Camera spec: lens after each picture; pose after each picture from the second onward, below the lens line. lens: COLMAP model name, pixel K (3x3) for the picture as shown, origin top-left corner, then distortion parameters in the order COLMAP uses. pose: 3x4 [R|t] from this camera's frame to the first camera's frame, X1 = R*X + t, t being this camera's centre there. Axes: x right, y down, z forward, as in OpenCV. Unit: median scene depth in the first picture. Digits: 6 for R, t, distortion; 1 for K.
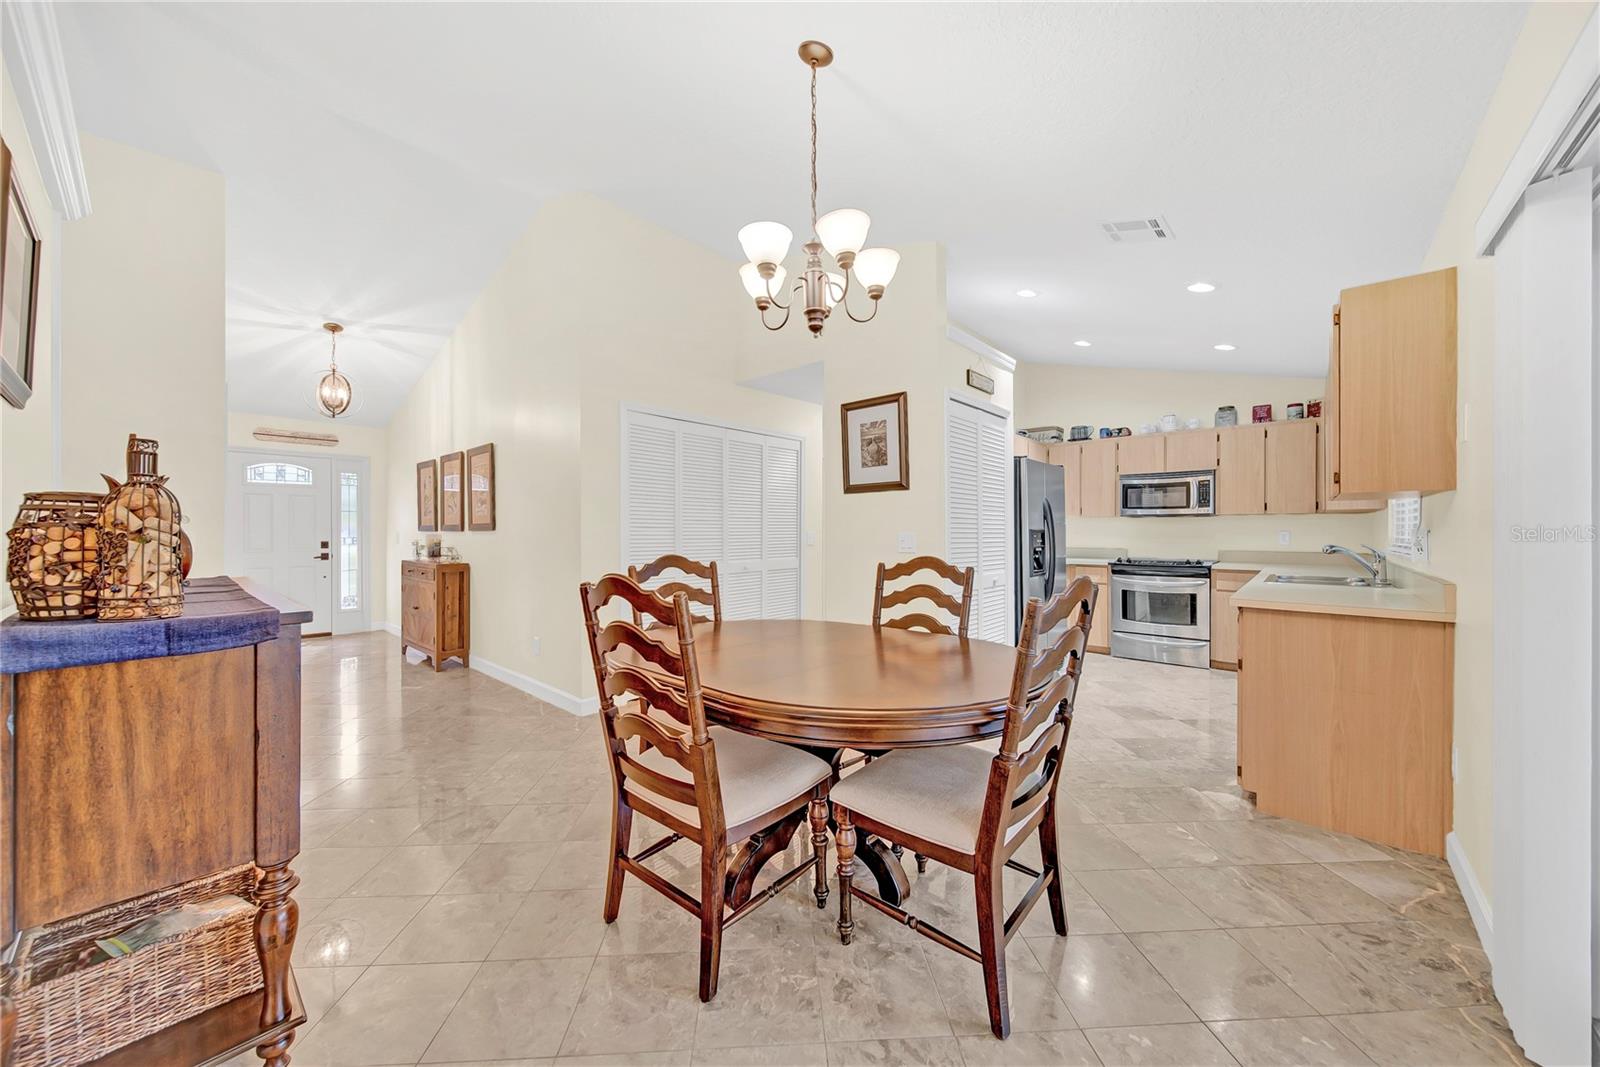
lens RADIAL K [[570.7, 0, 795.9], [0, 570.7, 533.0], [0, 0, 1]] dist [0.005395, -0.000026]
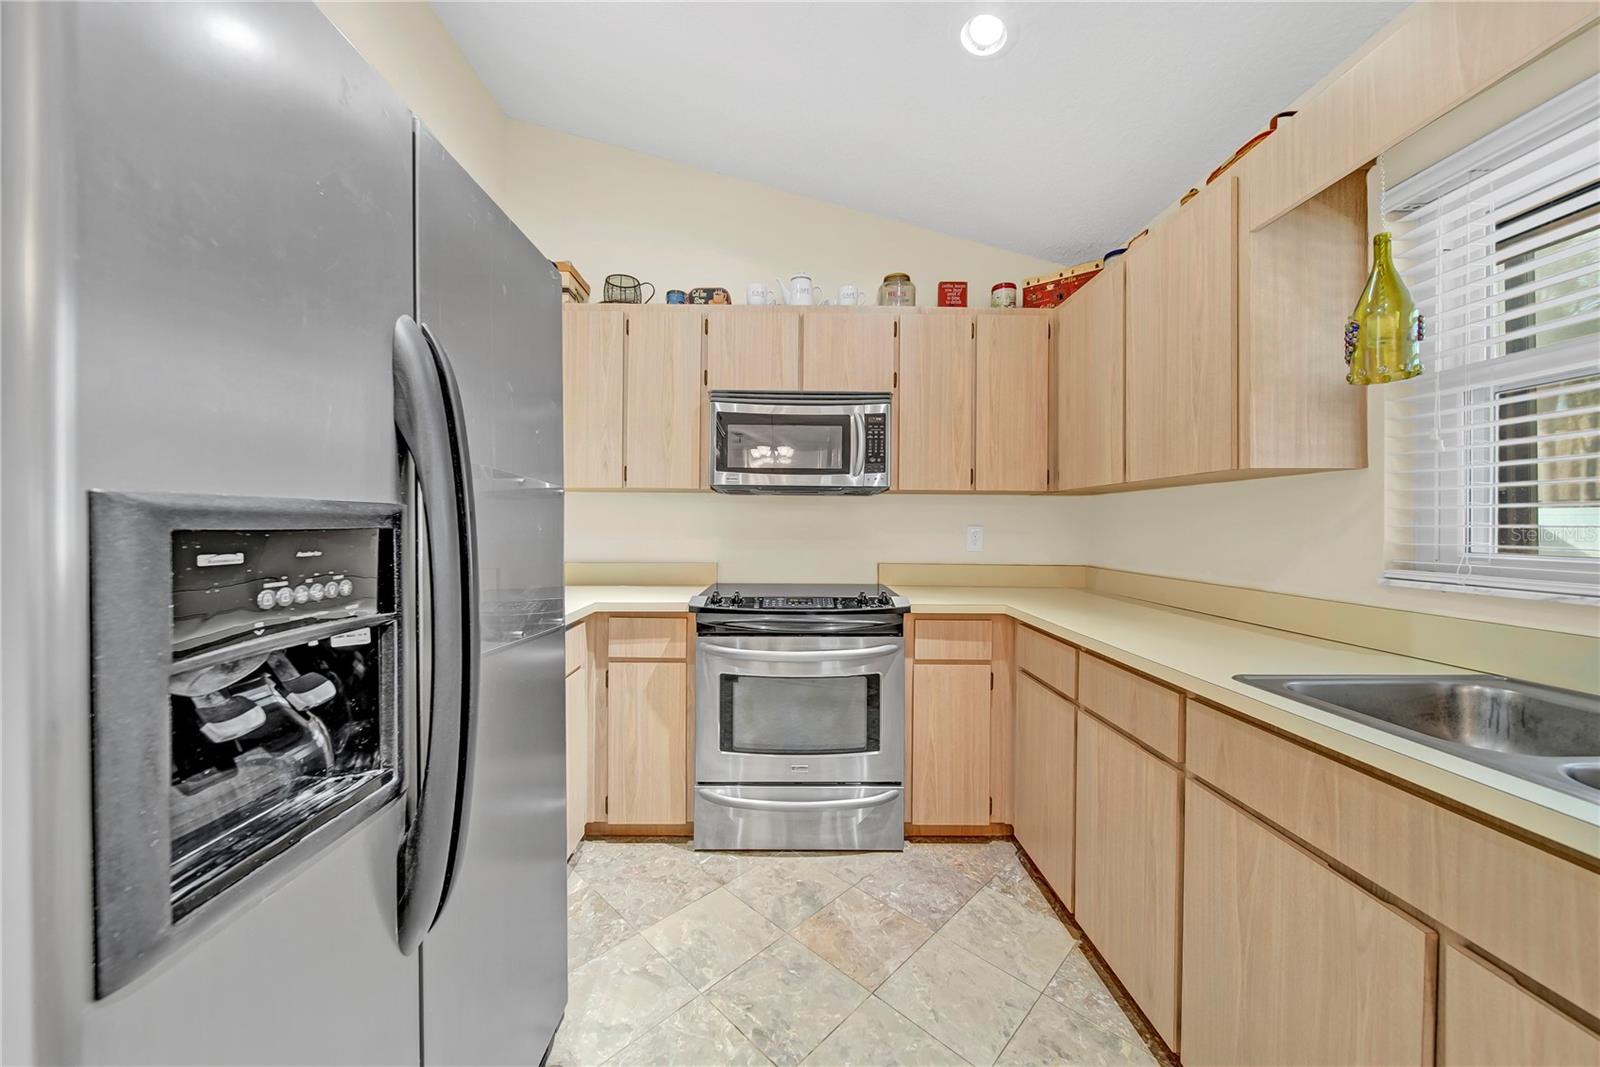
lens RADIAL K [[575.1, 0, 796.0], [0, 575.1, 530.3], [0, 0, 1]] dist [-0.001767, -0.000179]
pose [[0.736022, 0.001033, 0.676956, 0.359132], [-0.004910, 0.999981, 0.003812, -0.000544], [-0.676939, -0.006130, 0.736013, 0.709460]]
